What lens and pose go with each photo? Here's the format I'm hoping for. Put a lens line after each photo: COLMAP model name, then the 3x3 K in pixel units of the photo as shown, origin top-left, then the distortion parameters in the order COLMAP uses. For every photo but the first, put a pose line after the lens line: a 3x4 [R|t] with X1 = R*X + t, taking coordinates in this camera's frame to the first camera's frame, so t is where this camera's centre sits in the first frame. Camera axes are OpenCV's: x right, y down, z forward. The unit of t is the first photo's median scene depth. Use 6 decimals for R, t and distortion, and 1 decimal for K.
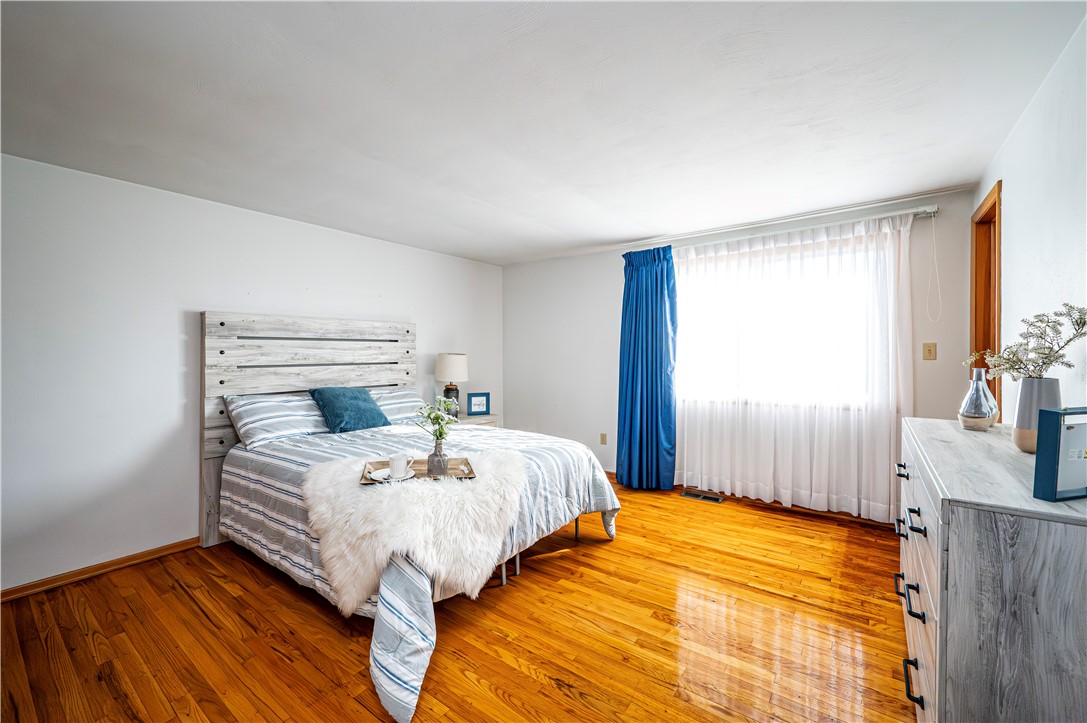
lens RADIAL K [[433.6, 0, 534.7], [0, 433.6, 350.5], [0, 0, 1]] dist [-0.001955, -0.000147]
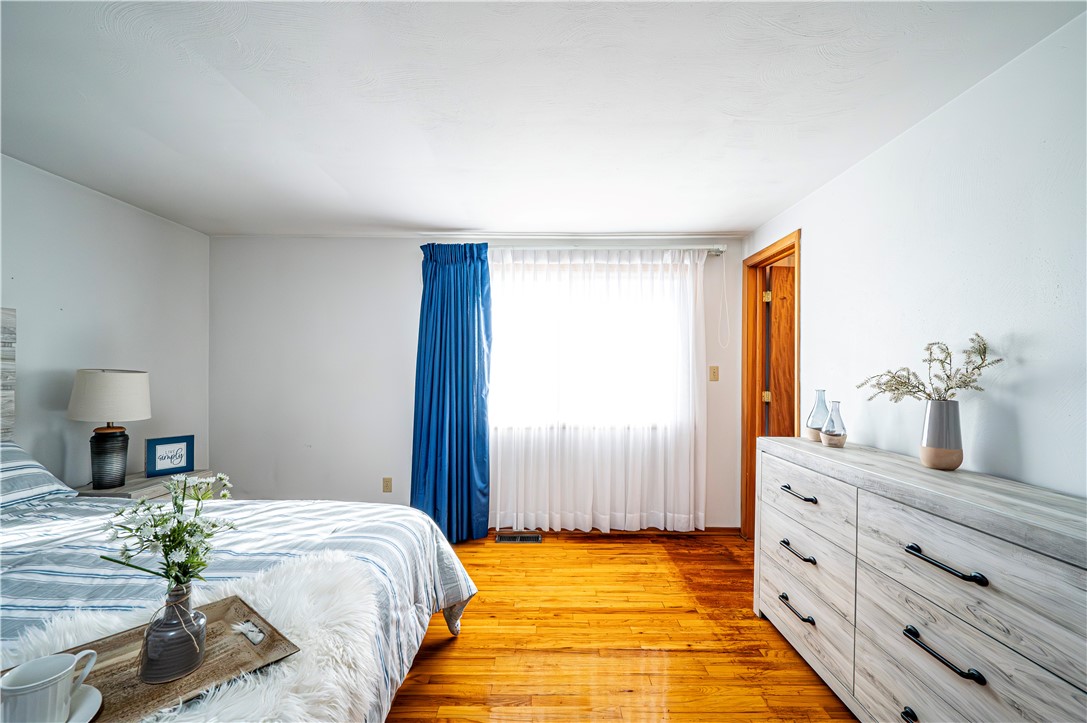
lens RADIAL K [[434.8, 0, 529.7], [0, 434.8, 370.2], [0, 0, 1]] dist [0.000790, -0.000066]
pose [[0.794653, 0.011702, 0.606951, -0.137782], [-0.012884, 0.999914, -0.002409, 0.001980], [-0.606927, -0.005906, 0.794736, 0.313846]]
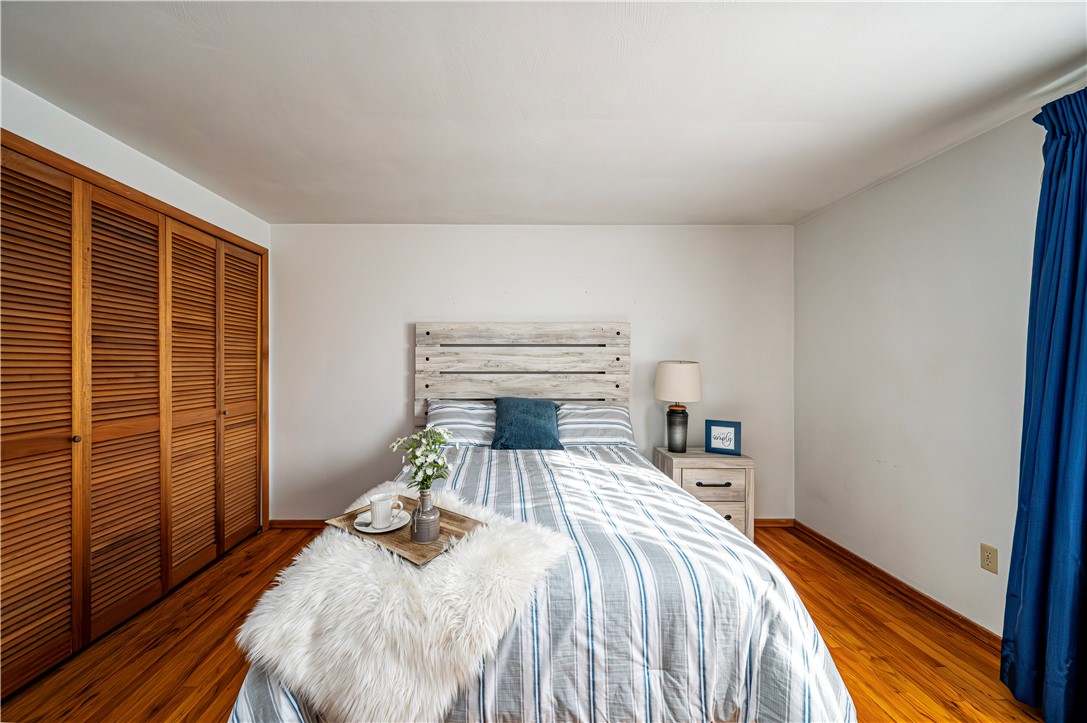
lens RADIAL K [[434.9, 0, 511.6], [0, 434.9, 358.7], [0, 0, 1]] dist [-0.001252, -0.000109]
pose [[0.620182, 0.001847, -0.784456, 0.261288], [0.000636, 0.999996, 0.002858, 0.000232], [0.784458, -0.002271, 0.620178, 0.449346]]
